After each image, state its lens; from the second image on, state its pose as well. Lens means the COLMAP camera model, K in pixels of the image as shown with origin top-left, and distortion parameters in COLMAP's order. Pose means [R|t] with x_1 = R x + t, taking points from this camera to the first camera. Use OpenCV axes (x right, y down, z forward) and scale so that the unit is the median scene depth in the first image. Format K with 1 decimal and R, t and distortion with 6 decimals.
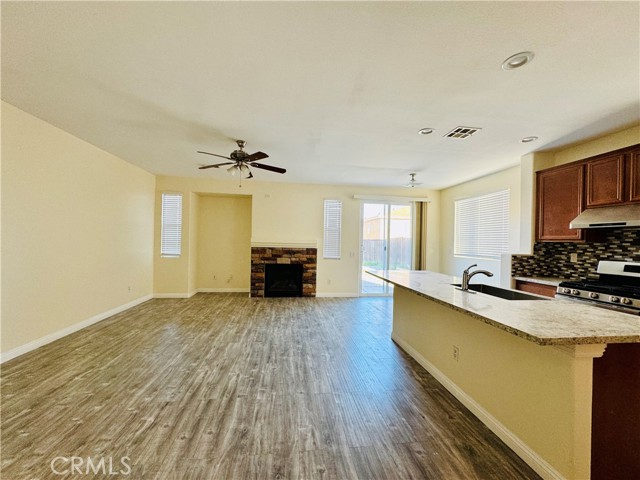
lens RADIAL K [[254.8, 0, 320.0], [0, 254.8, 240.0], [0, 0, 1]] dist [-0.001825, -0.000010]
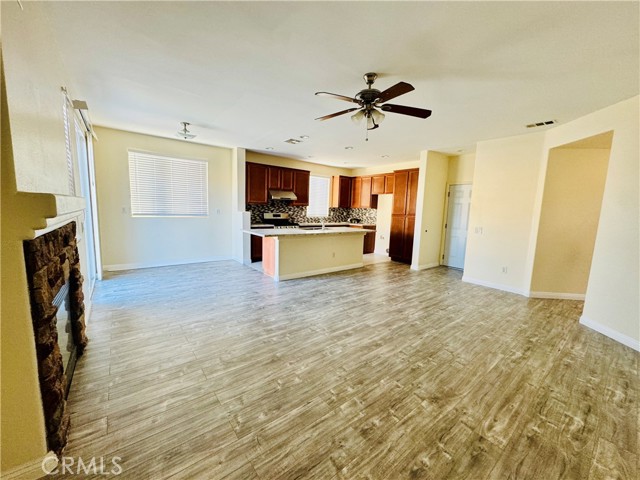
lens RADIAL K [[254.8, 0, 320.0], [0, 254.8, 240.0], [0, 0, 1]] dist [-0.001825, -0.000010]
pose [[-0.515669, -0.145652, 0.844317, -0.890481], [-0.050027, 0.988882, 0.140037, -0.018472], [-0.855326, 0.029974, -0.517222, 1.472780]]
